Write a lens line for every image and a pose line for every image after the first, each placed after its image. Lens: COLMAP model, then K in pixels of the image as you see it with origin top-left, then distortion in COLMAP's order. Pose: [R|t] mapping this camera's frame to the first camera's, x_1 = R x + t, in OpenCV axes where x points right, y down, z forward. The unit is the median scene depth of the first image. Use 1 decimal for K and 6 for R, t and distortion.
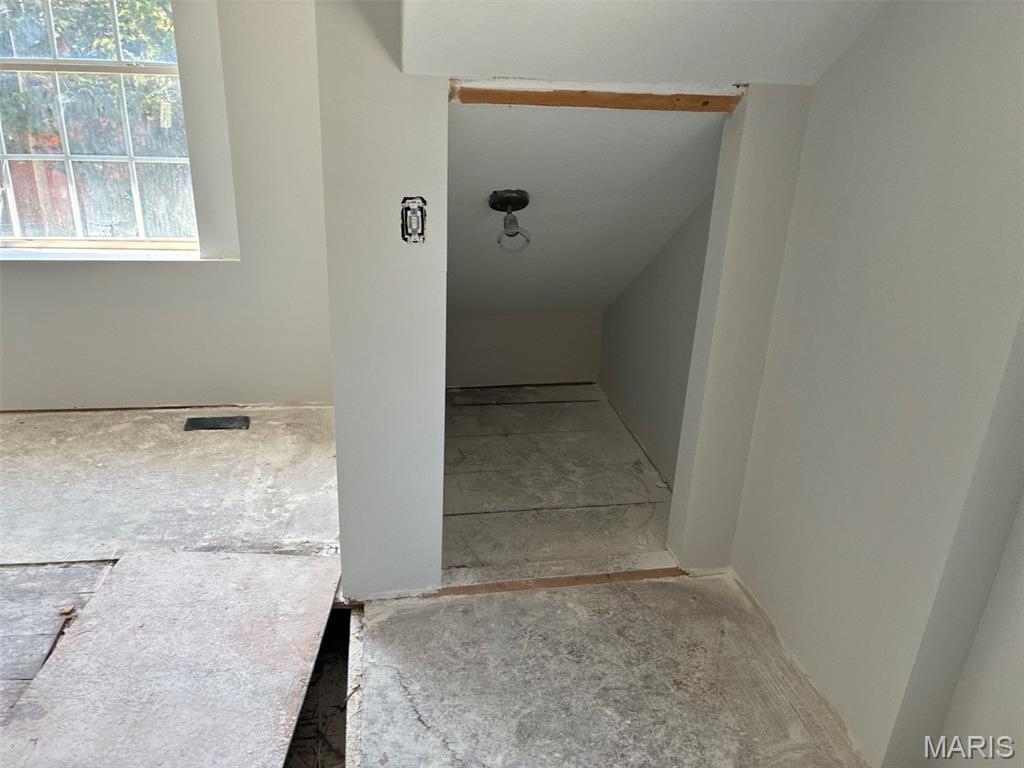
lens RADIAL K [[770.8, 0, 511.0], [0, 770.8, 382.7], [0, 0, 1]] dist [0.007929, -0.007142]
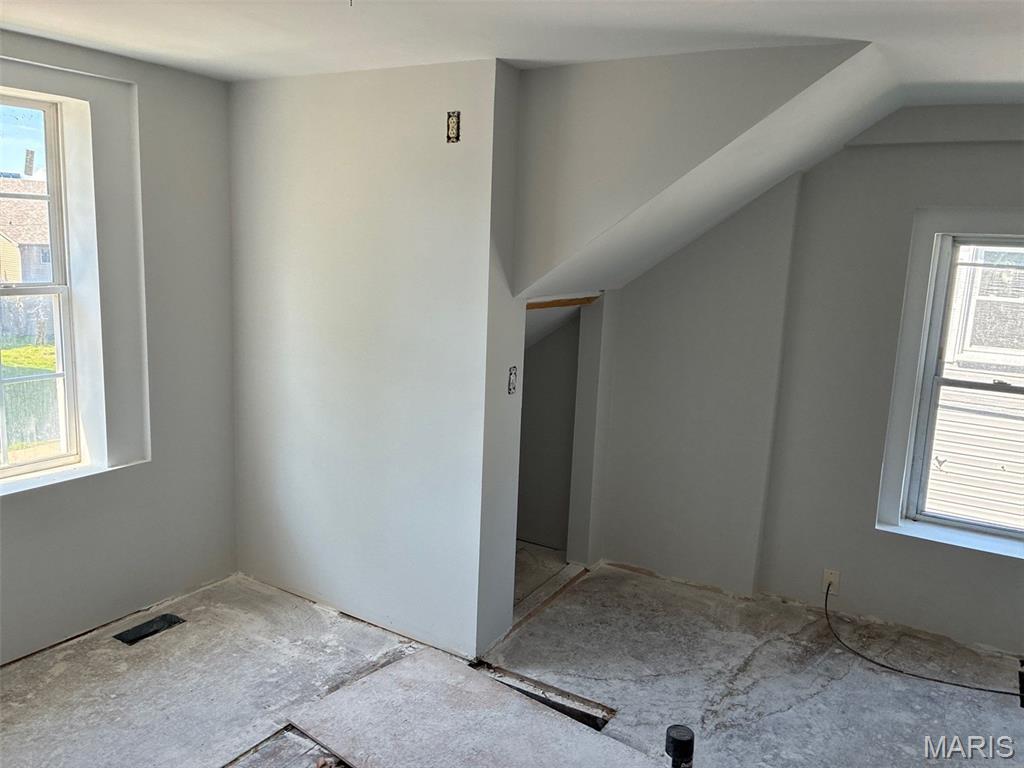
lens RADIAL K [[770.8, 0, 513.2], [0, 770.8, 382.1], [0, 0, 1]] dist [0.007929, -0.007142]
pose [[0.653329, -0.144049, 0.743244, -0.917105], [0.275566, 0.959636, -0.056240, -0.078262], [-0.705142, 0.241556, 0.666652, -0.065624]]
